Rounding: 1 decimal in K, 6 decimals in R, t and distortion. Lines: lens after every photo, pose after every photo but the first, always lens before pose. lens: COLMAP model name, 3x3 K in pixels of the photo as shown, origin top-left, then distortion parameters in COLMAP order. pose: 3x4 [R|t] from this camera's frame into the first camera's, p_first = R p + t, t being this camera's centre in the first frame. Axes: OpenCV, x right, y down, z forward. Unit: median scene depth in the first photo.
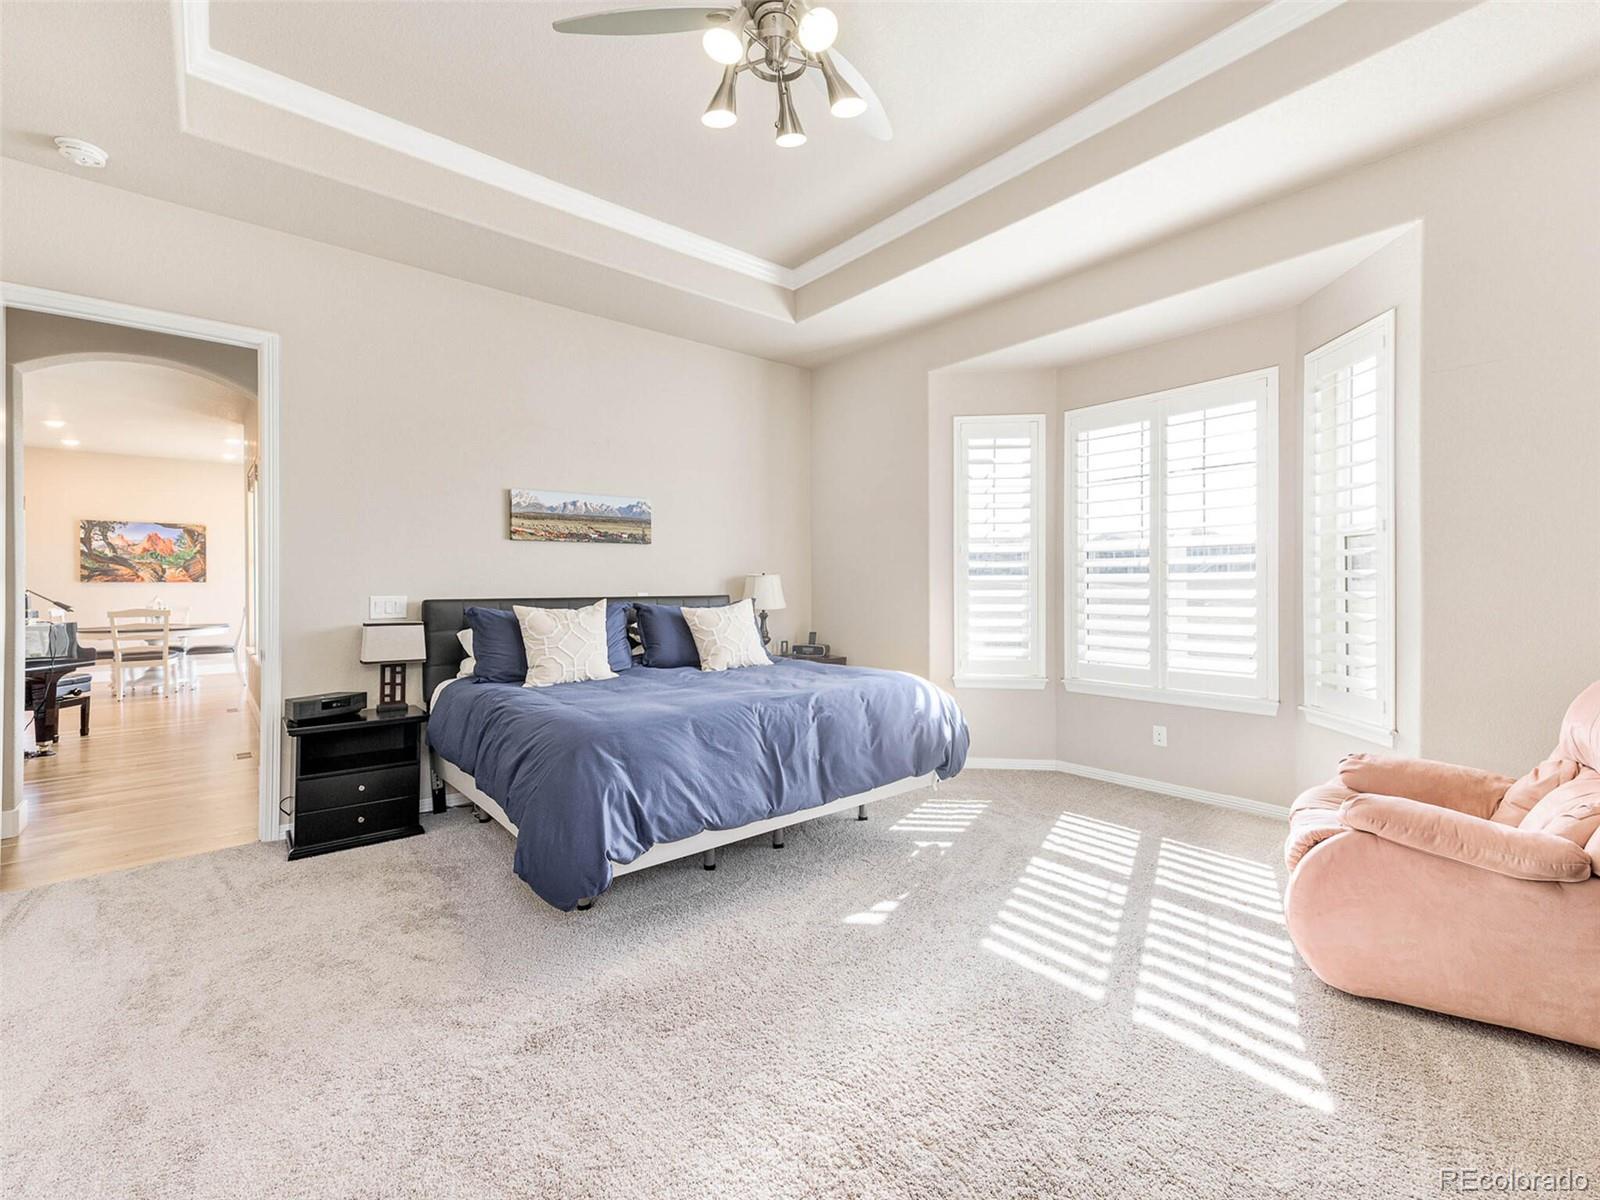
lens RADIAL K [[703.0, 0, 795.3], [0, 703.0, 583.6], [0, 0, 1]] dist [0.031117, -0.000225]
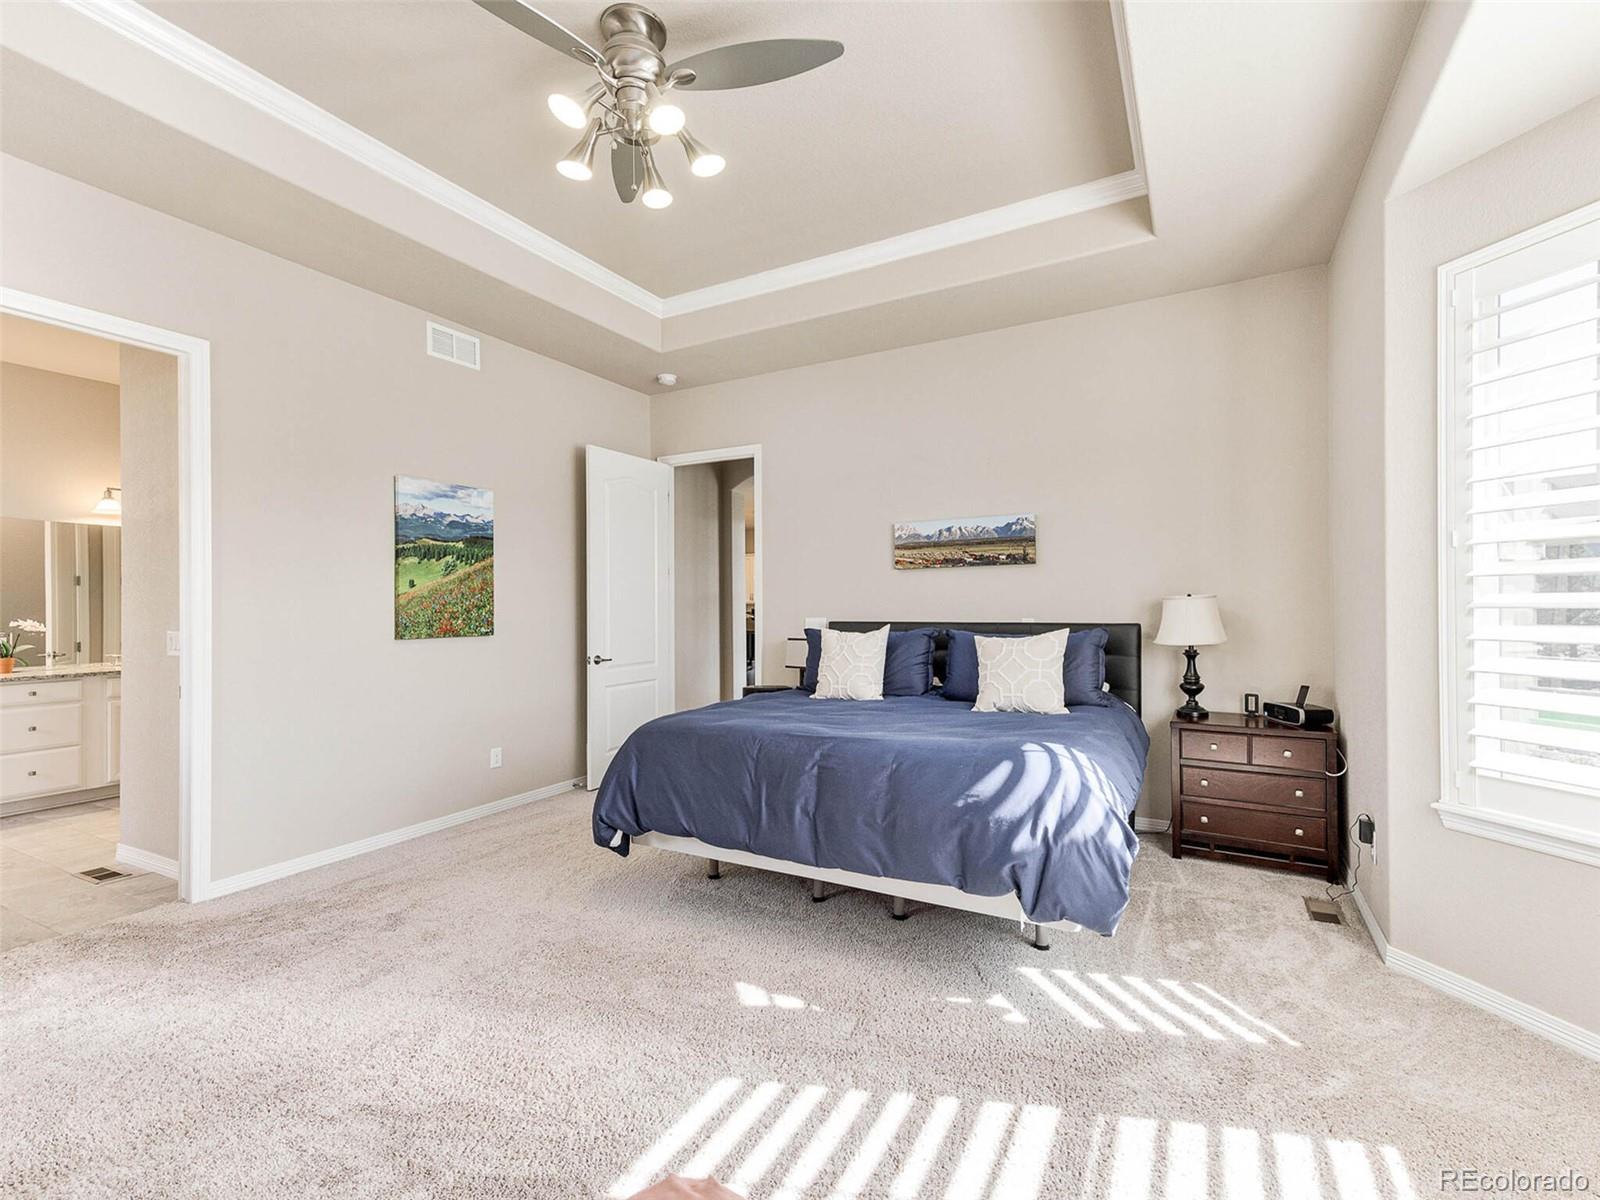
lens RADIAL K [[704.8, 0, 800.0], [0, 704.8, 600.0], [0, 0, 1]] dist [0.000615, 0.000314]
pose [[0.358384, -0.006971, -0.933548, 0.583510], [0.004483, 0.999973, -0.005746, -0.007797], [0.933563, -0.002126, 0.358406, 0.460246]]
